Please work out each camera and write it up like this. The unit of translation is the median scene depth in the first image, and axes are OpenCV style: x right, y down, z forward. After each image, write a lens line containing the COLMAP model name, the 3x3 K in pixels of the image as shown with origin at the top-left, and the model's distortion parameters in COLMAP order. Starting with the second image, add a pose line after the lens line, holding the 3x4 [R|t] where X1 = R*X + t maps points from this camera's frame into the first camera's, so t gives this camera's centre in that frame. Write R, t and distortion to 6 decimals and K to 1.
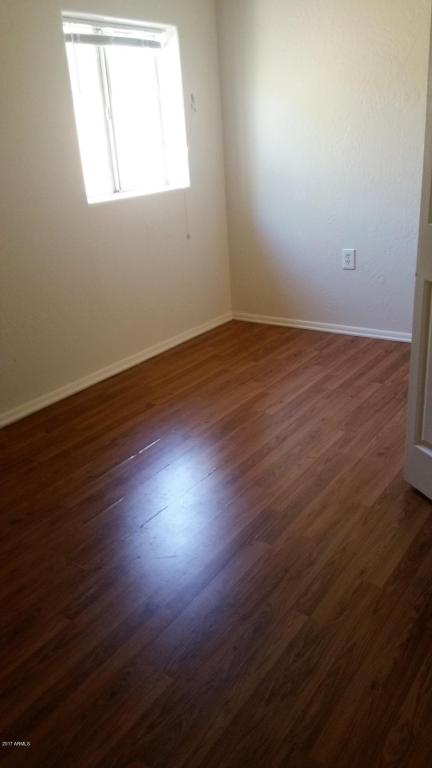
lens RADIAL K [[619.5, 0, 215.4], [0, 619.5, 384.1], [0, 0, 1]] dist [0.099342, -0.017275]
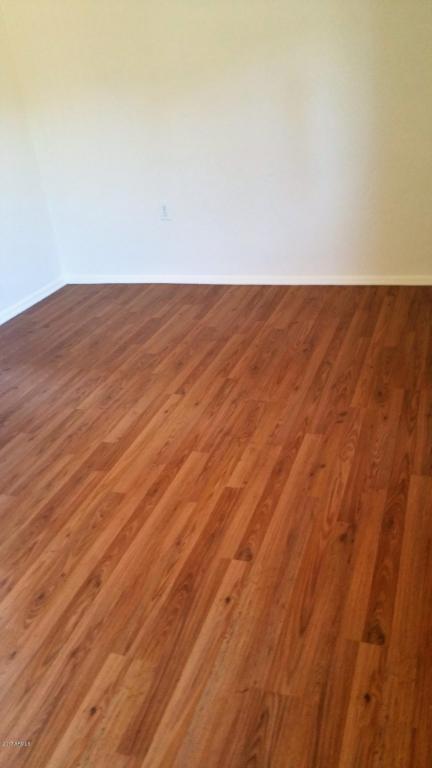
lens RADIAL K [[619.5, 0, 215.4], [0, 619.5, 383.8], [0, 0, 1]] dist [0.099342, -0.017275]
pose [[-0.958003, 0.200142, -0.205364, 0.089913], [-0.017844, 0.673160, 0.739282, -0.615662], [0.286204, 0.711899, -0.641317, 1.524735]]
